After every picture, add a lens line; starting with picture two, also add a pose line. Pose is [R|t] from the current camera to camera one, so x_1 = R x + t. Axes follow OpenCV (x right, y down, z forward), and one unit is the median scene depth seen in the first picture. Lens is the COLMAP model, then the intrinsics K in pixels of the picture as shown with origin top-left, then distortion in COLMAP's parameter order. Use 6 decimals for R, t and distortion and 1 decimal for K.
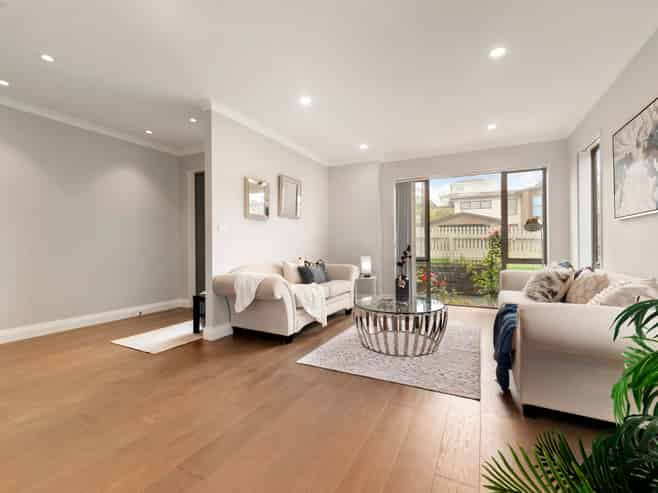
lens RADIAL K [[295.7, 0, 337.5], [0, 295.7, 241.4], [0, 0, 1]] dist [0.001657, 0.000040]
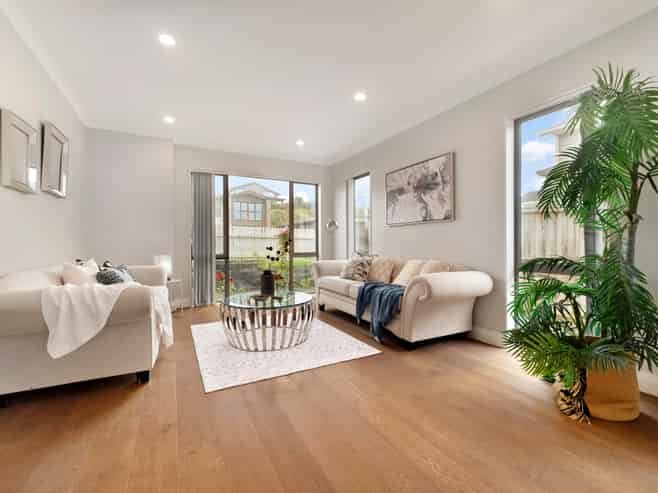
lens RADIAL K [[295.7, 0, 337.5], [0, 295.7, 241.4], [0, 0, 1]] dist [0.001657, 0.000040]
pose [[0.569151, 0.007065, 0.822202, -0.491464], [-0.006408, 0.999971, -0.004157, 0.019818], [-0.822208, -0.002903, 0.569180, 0.252621]]
